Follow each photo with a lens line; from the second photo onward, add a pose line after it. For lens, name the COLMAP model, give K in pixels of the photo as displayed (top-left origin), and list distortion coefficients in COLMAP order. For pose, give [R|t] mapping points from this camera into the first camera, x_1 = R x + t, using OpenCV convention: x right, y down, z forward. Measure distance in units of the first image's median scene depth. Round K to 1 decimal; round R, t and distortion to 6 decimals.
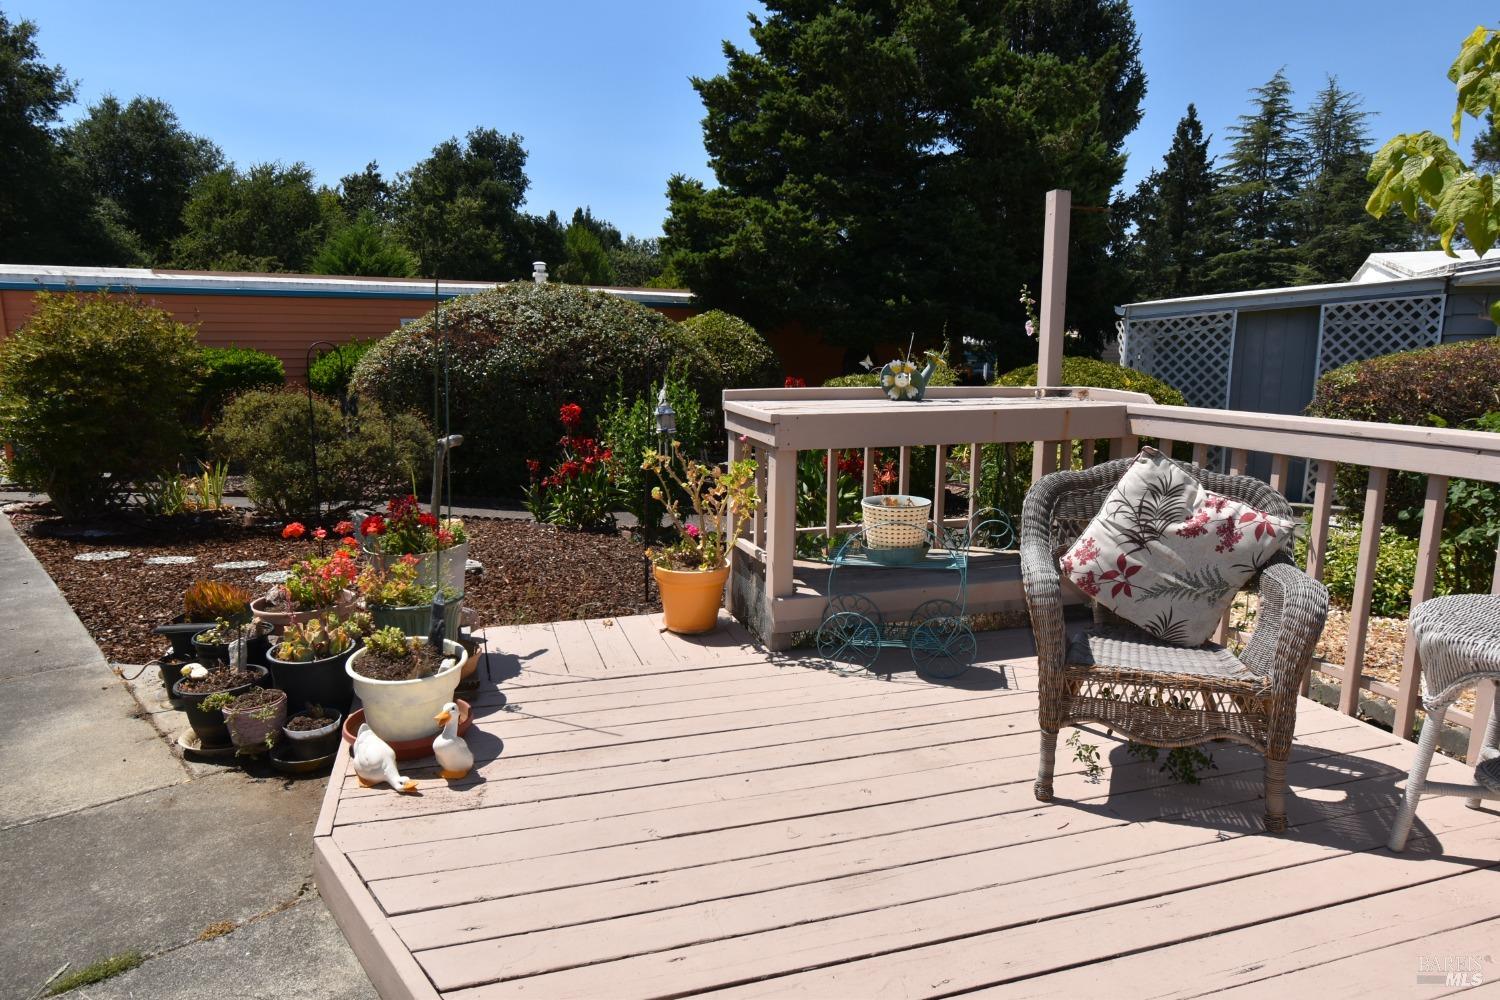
lens RADIAL K [[912.4, 0, 750.3], [0, 912.4, 489.4], [0, 0, 1]] dist [-0.000639, 0.001261]
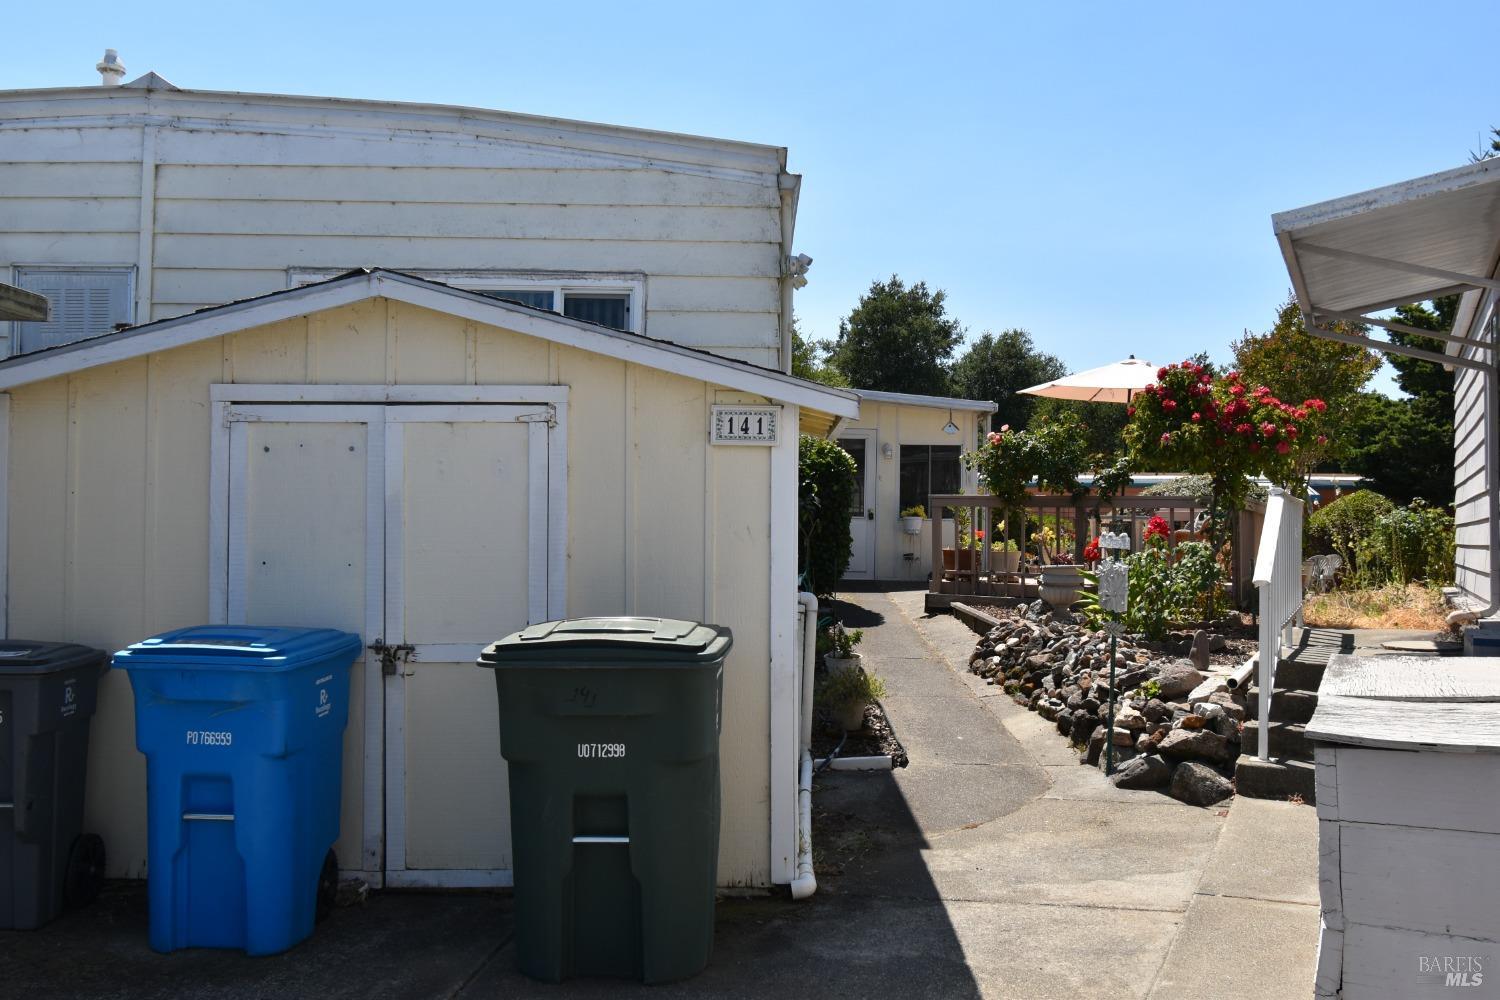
lens RADIAL K [[1271.3, 0, 740.4], [0, 1271.3, 498.5], [0, 0, 1]] dist [-0.008560, -0.005146]
pose [[0.722638, -0.018655, -0.690975, 0.818944], [-0.118928, 0.981373, -0.150873, 0.297488], [0.680919, 0.191202, 0.706959, -1.355172]]
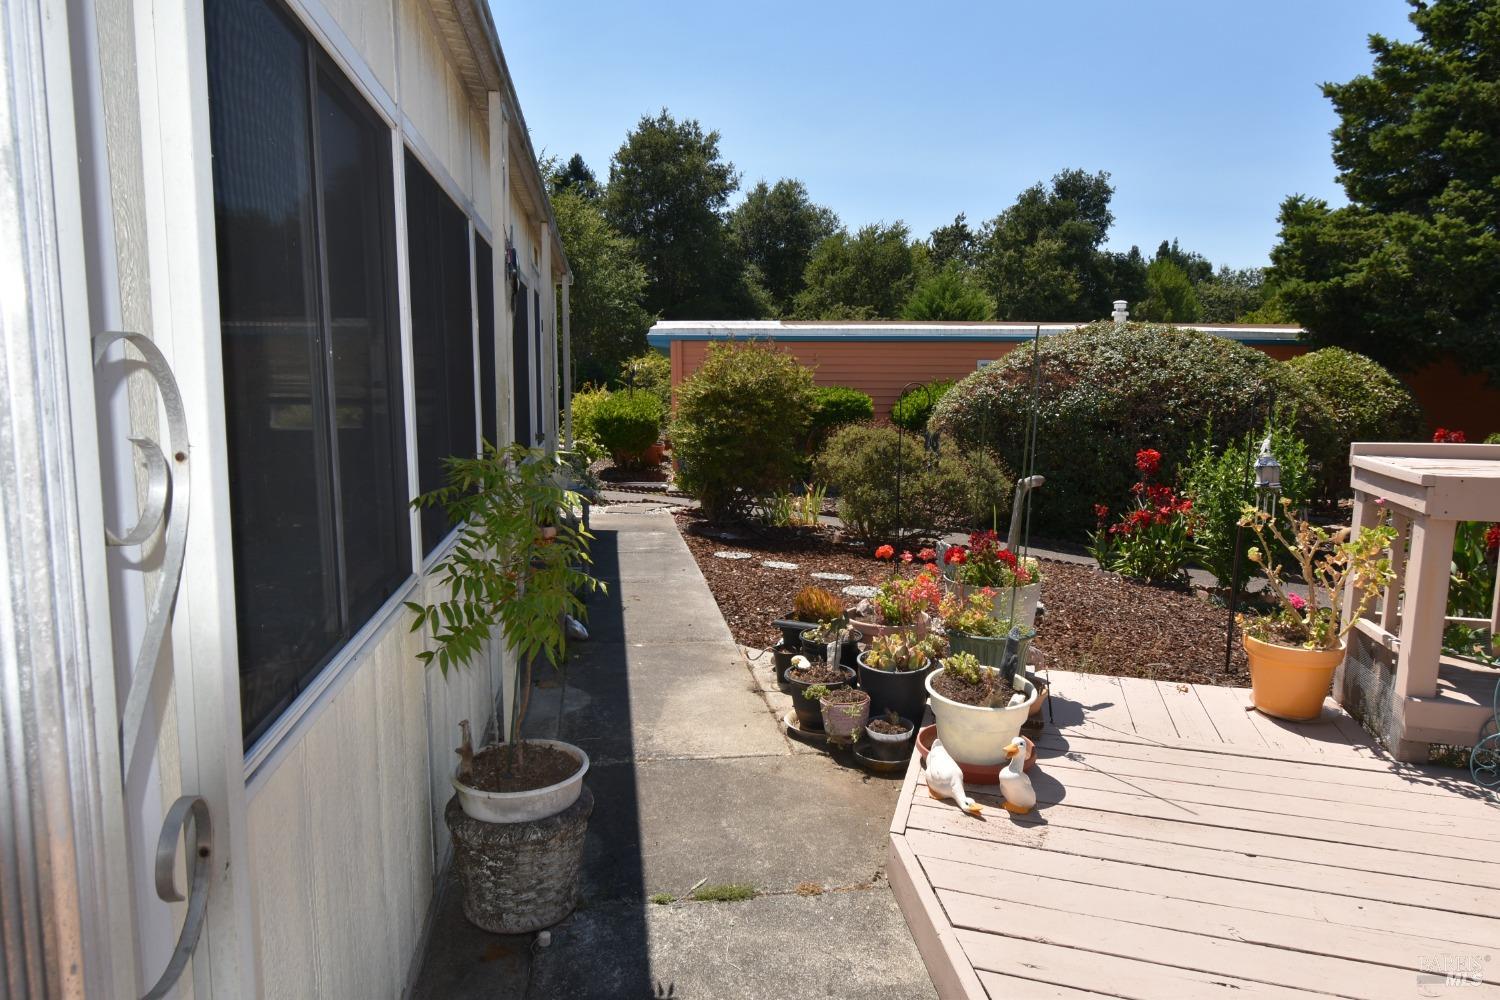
lens RADIAL K [[912.4, 0, 754.5], [0, 912.4, 491.4], [0, 0, 1]] dist [-0.000639, 0.001261]
pose [[0.830144, 0.071387, -0.552959, -0.006803], [-0.093898, 0.995504, -0.012446, 0.000044], [0.549585, 0.062254, 0.833115, -0.007054]]
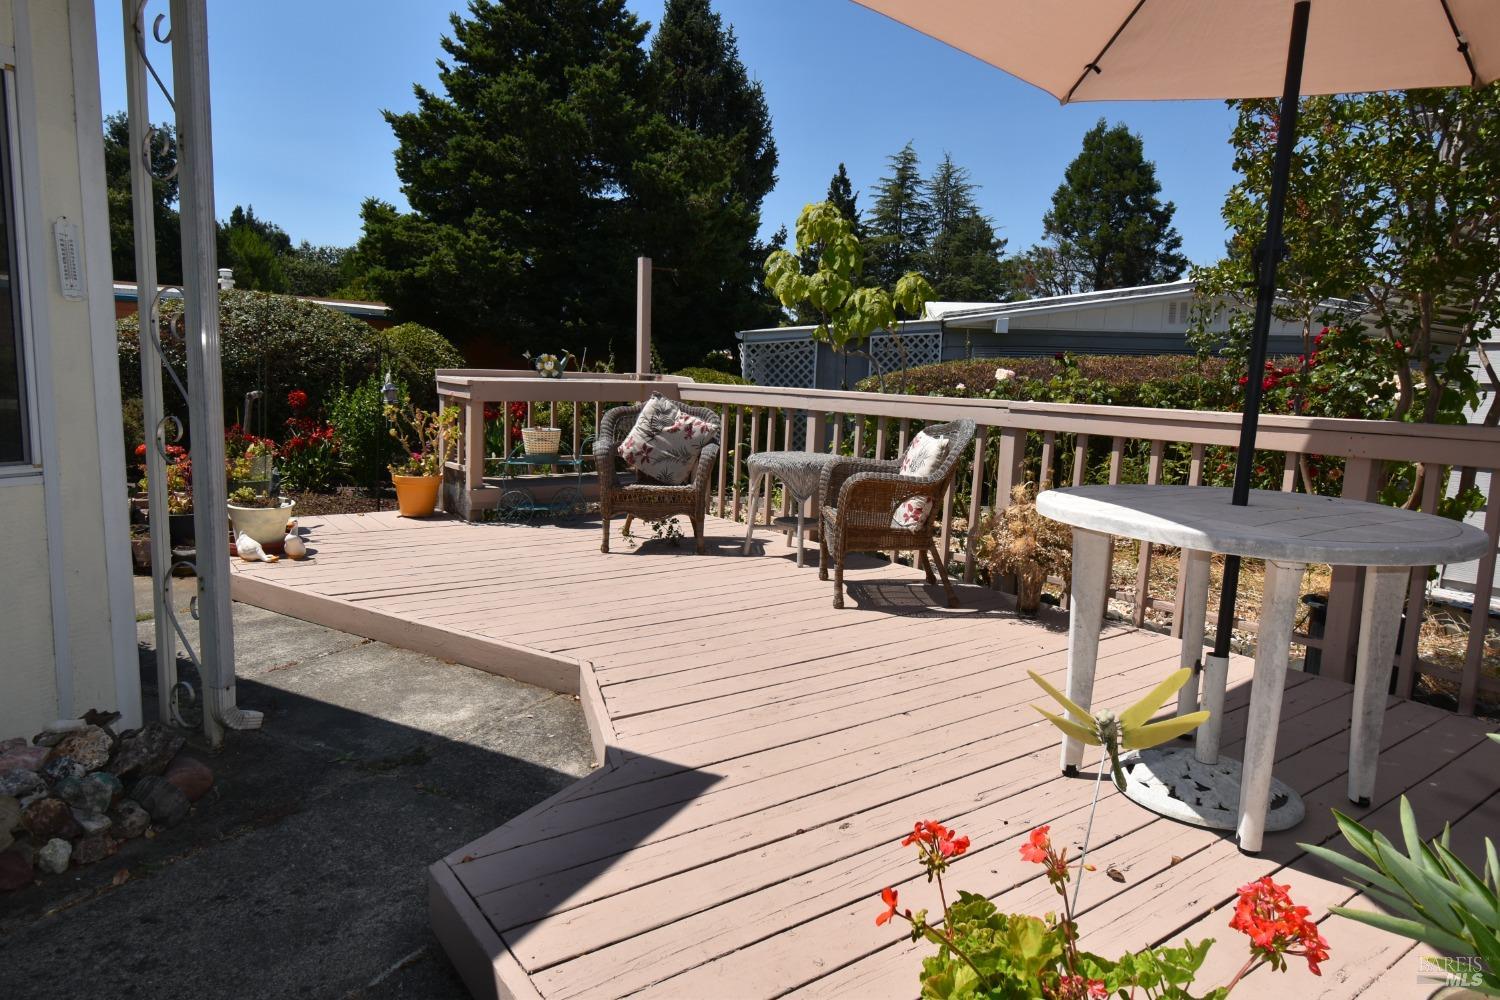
lens RADIAL K [[912.4, 0, 755.4], [0, 912.4, 488.9], [0, 0, 1]] dist [-0.000639, 0.001261]
pose [[0.945544, -0.016426, 0.325078, -0.008388], [0.024367, 0.999495, -0.020373, 0.054228], [-0.324580, 0.027185, 0.945468, -0.254662]]
